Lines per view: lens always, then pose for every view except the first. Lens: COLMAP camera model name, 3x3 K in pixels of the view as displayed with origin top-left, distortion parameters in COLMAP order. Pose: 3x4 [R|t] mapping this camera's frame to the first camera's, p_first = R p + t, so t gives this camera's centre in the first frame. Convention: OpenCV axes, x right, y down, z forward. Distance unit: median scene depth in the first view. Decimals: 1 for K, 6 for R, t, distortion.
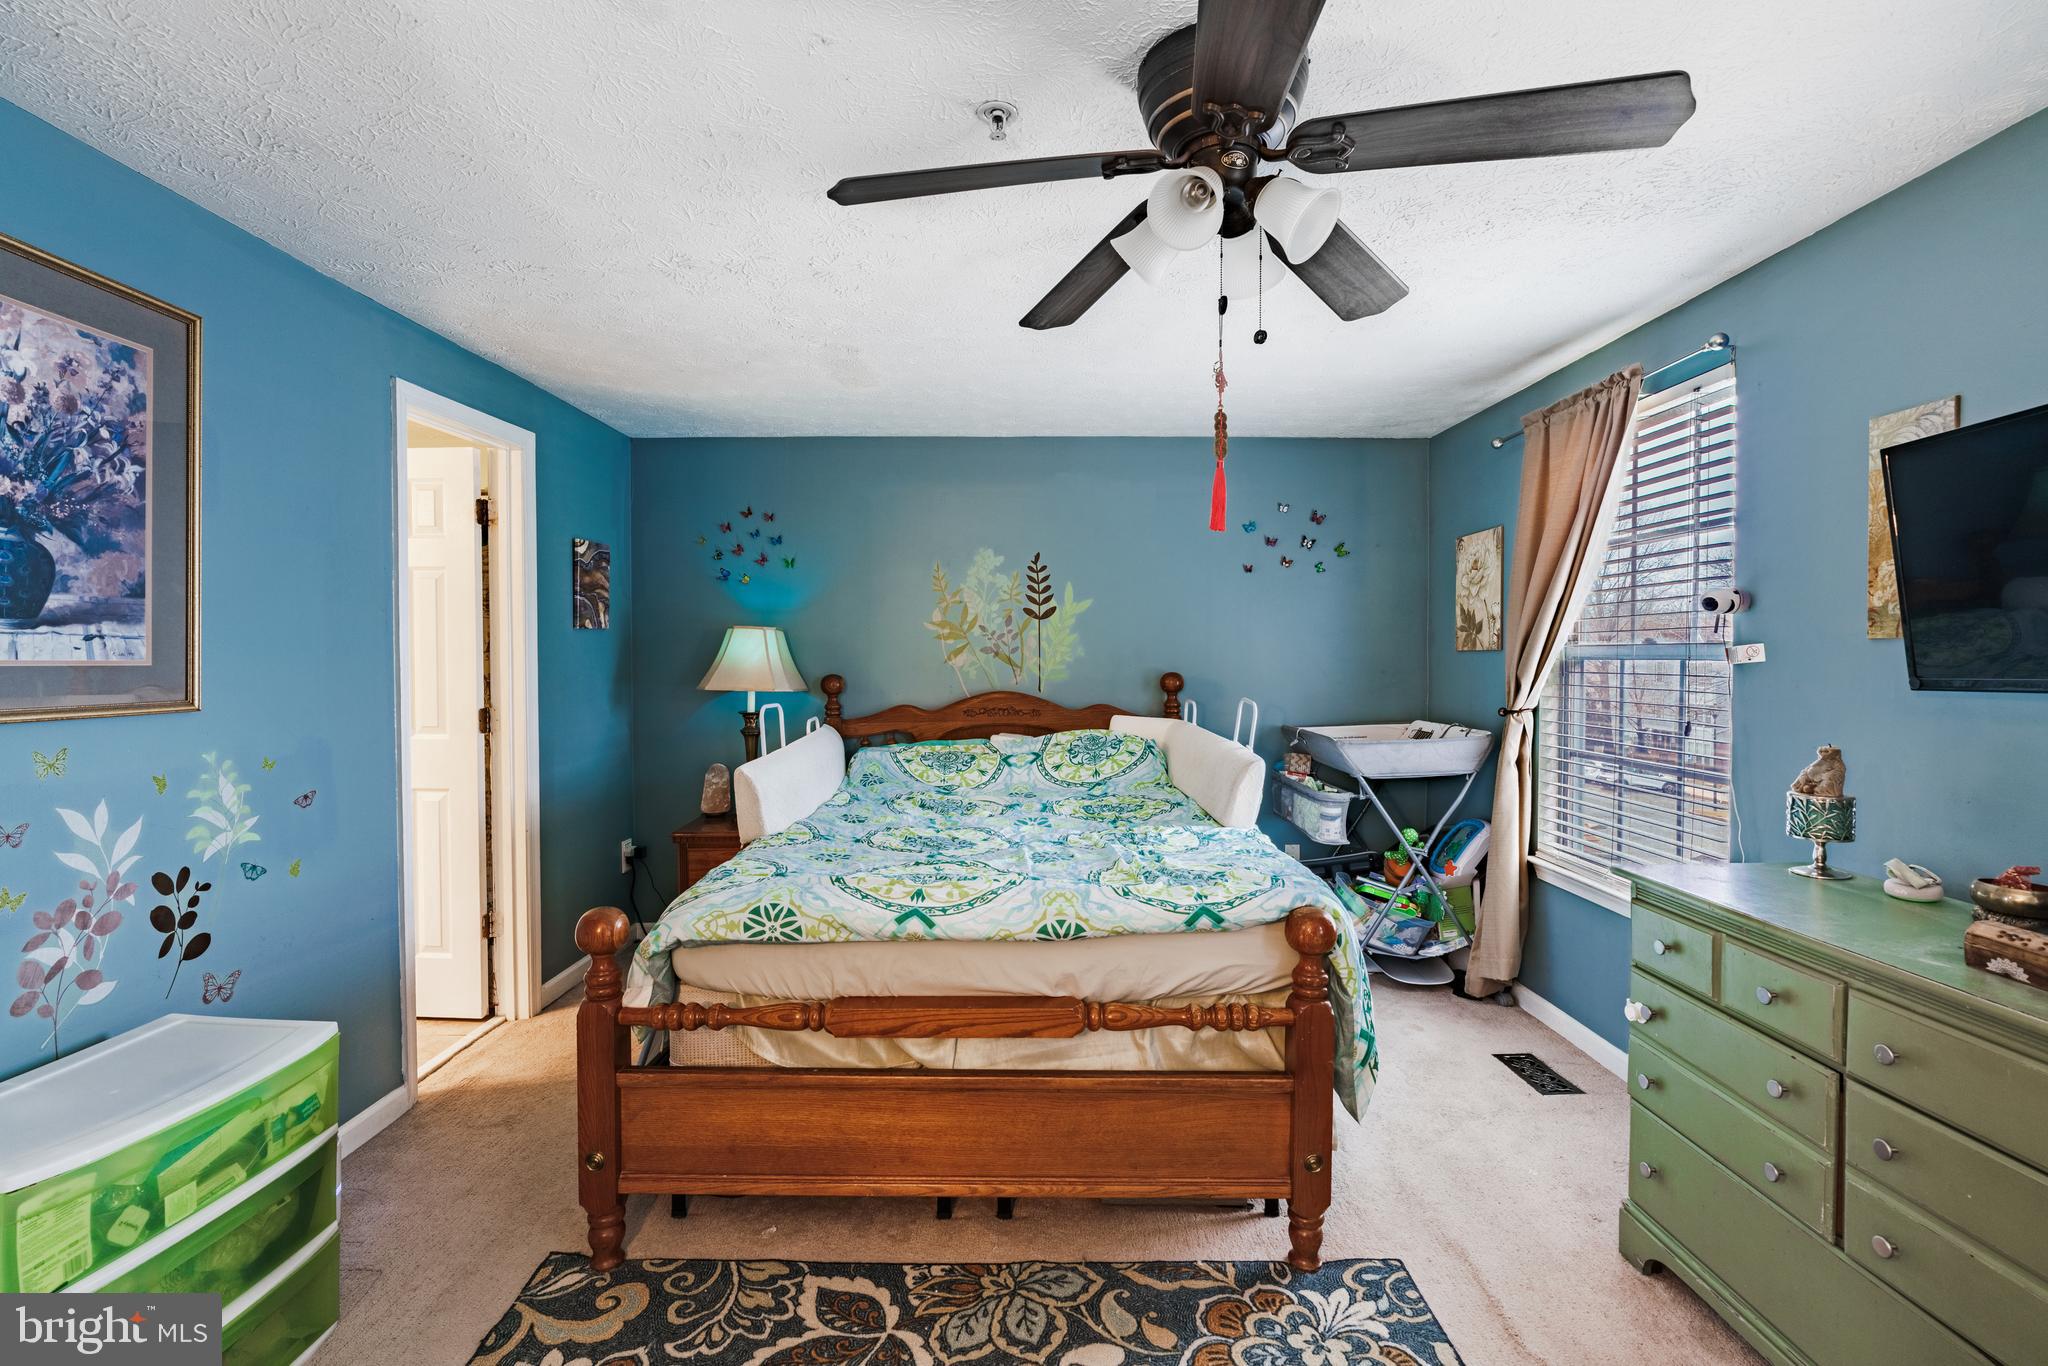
lens RADIAL K [[922.5, 0, 982.8], [0, 922.5, 667.6], [0, 0, 1]] dist [-0.009868, 0.004160]
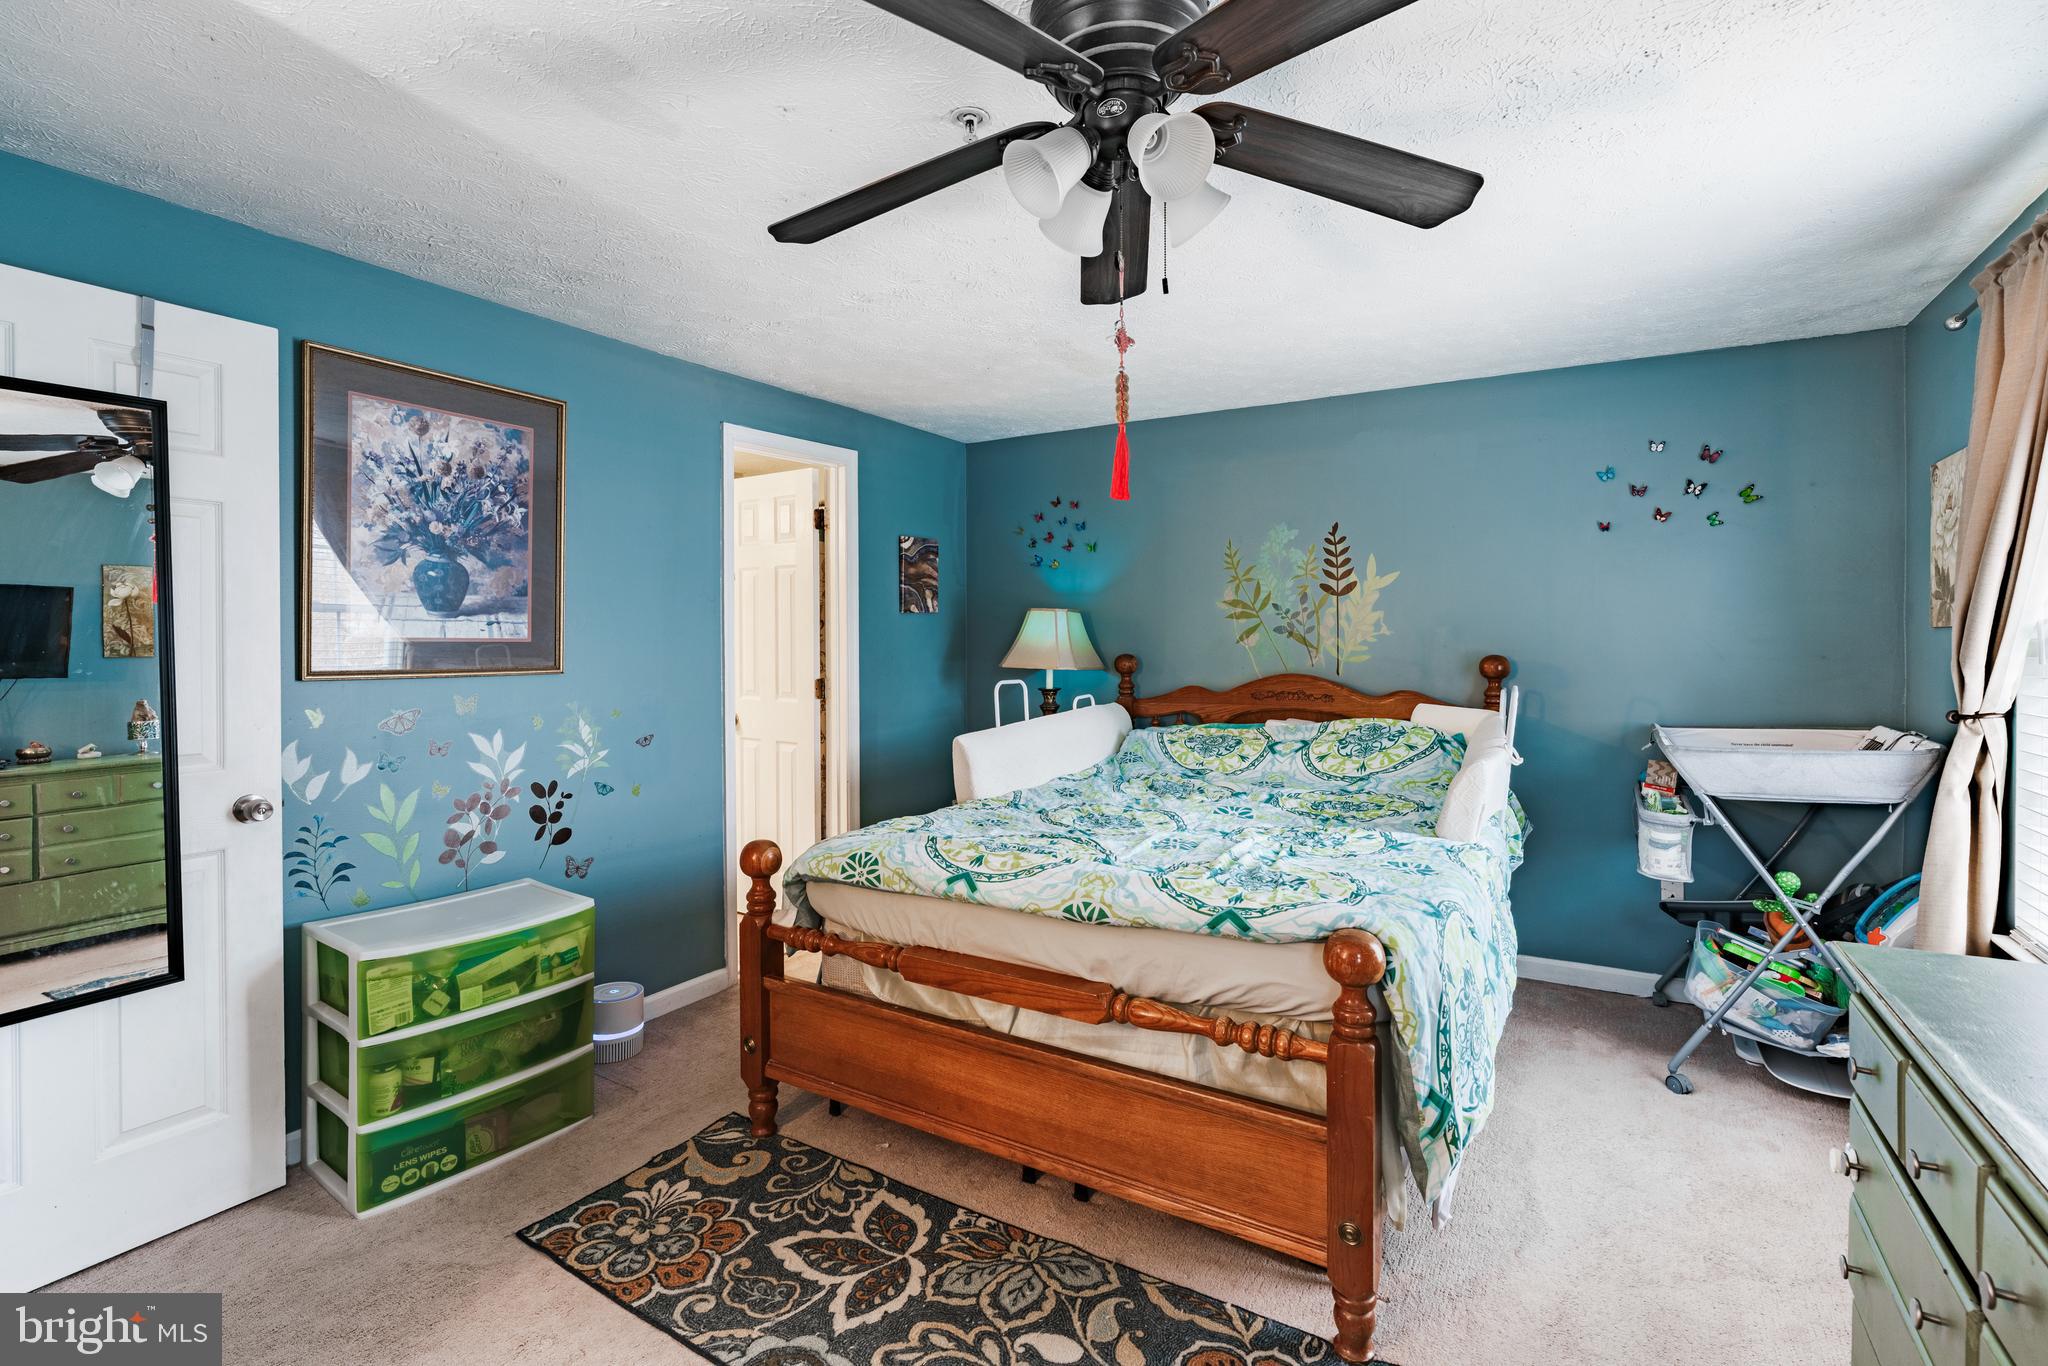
lens RADIAL K [[922.5, 0, 1005.0], [0, 922.5, 638.2], [0, 0, 1]] dist [-0.009868, 0.004160]
pose [[0.863234, -0.000096, -0.504804, 0.496702], [-0.006145, 0.999924, -0.010698, 0.003220], [0.504766, 0.012337, 0.863168, 0.101431]]
